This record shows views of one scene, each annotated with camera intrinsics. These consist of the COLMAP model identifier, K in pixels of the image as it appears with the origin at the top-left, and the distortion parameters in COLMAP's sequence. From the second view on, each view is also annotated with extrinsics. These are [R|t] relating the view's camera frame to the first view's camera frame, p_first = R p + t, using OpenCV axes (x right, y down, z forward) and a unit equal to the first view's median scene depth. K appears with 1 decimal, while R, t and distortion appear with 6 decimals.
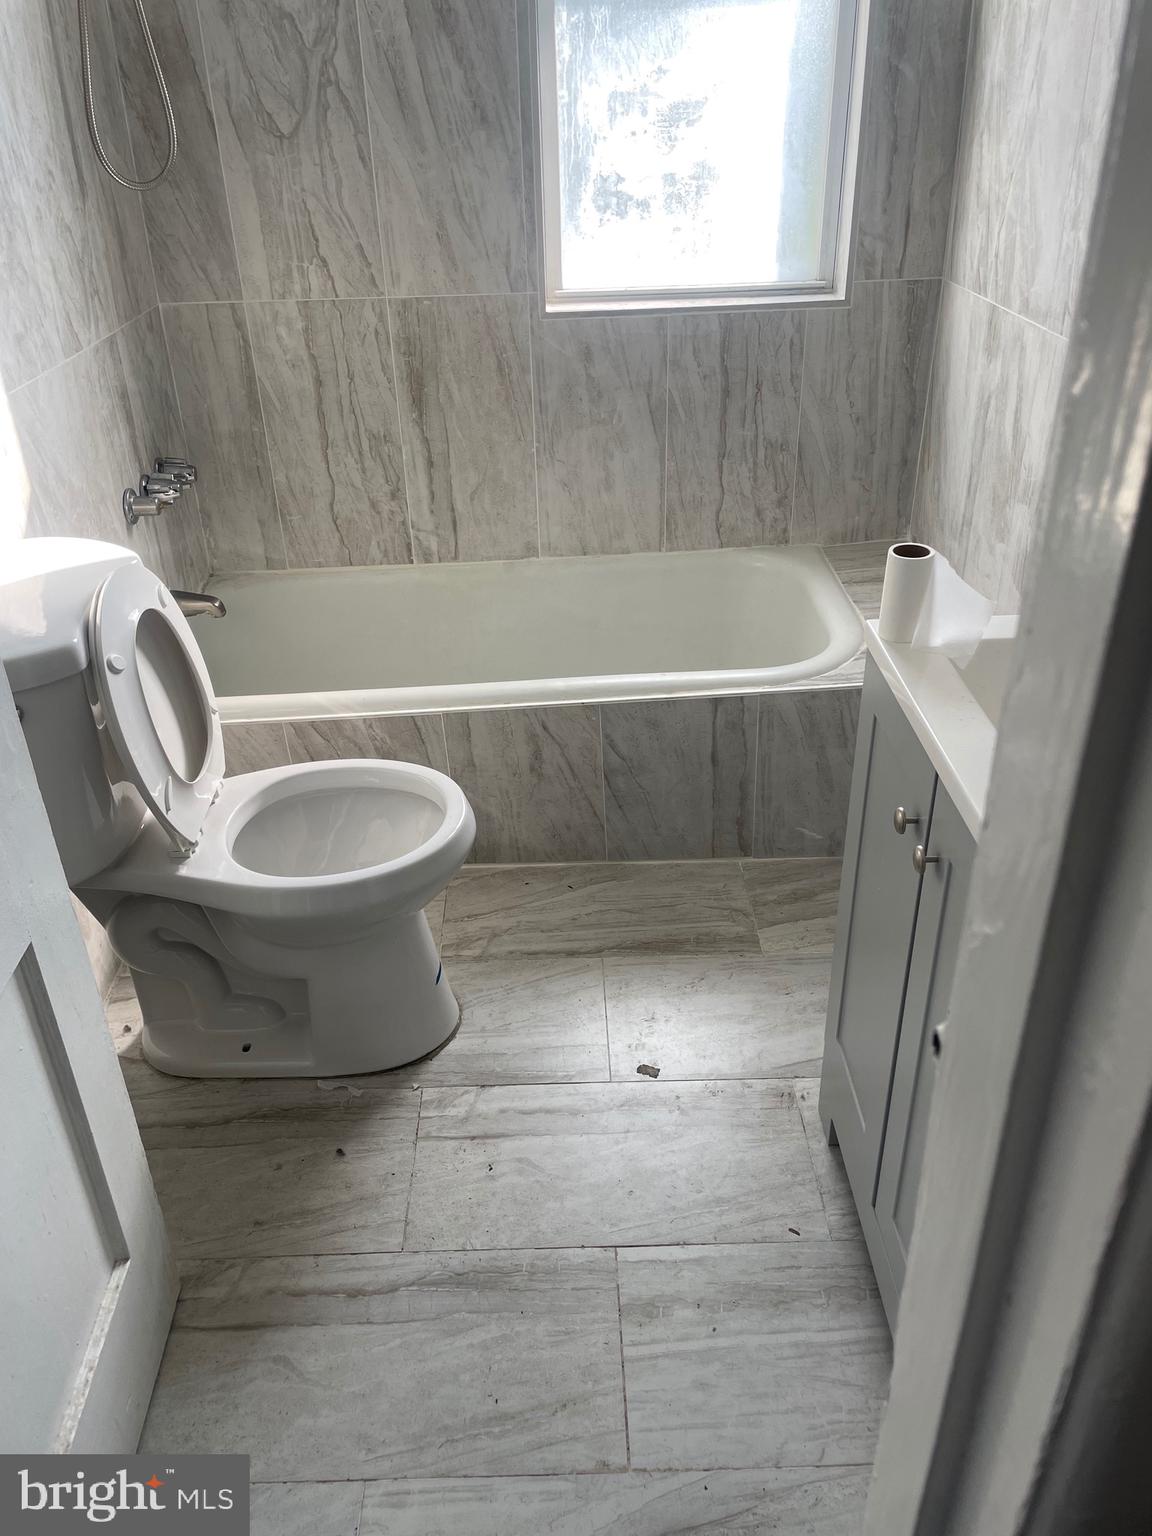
lens RADIAL K [[1161.8, 0, 560.7], [0, 1161.8, 760.3], [0, 0, 1]] dist [0.057945, -0.097014]
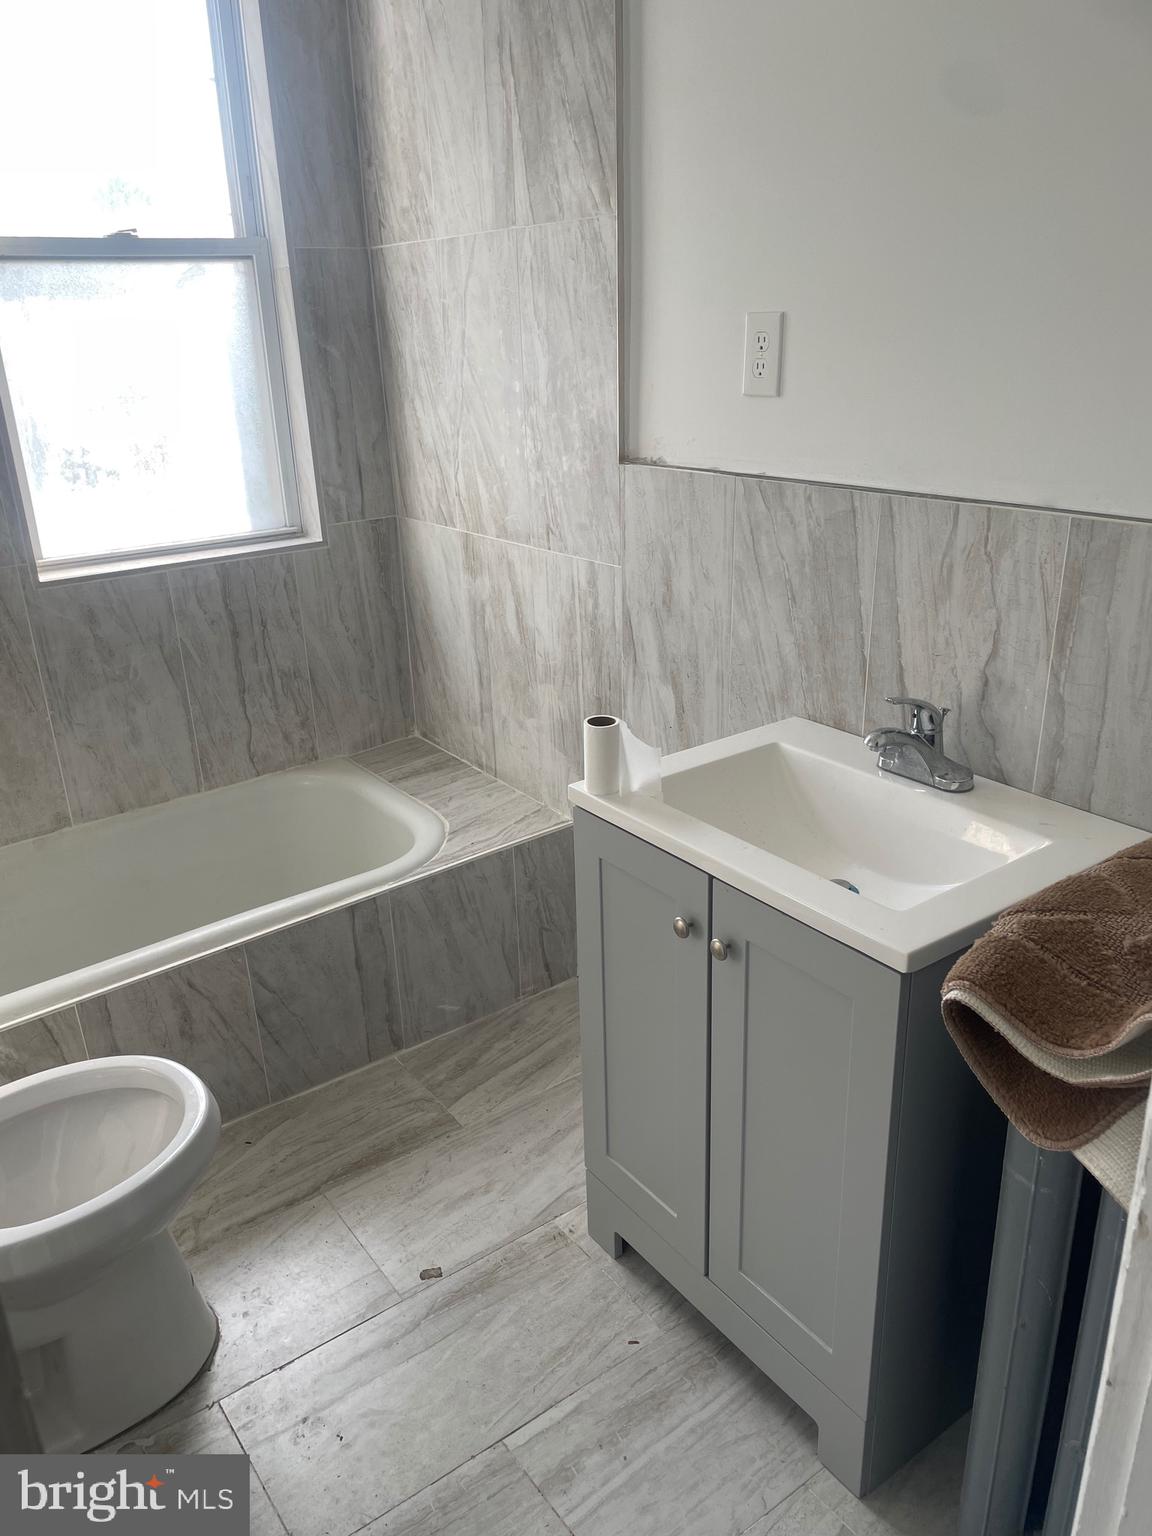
lens RADIAL K [[1161.8, 0, 586.6], [0, 1161.8, 767.5], [0, 0, 1]] dist [0.057945, -0.097014]
pose [[0.812681, -0.205116, 0.545415, -0.231109], [0.297998, 0.950638, -0.086515, -0.017612], [-0.500746, 0.232842, 0.833689, -0.007334]]
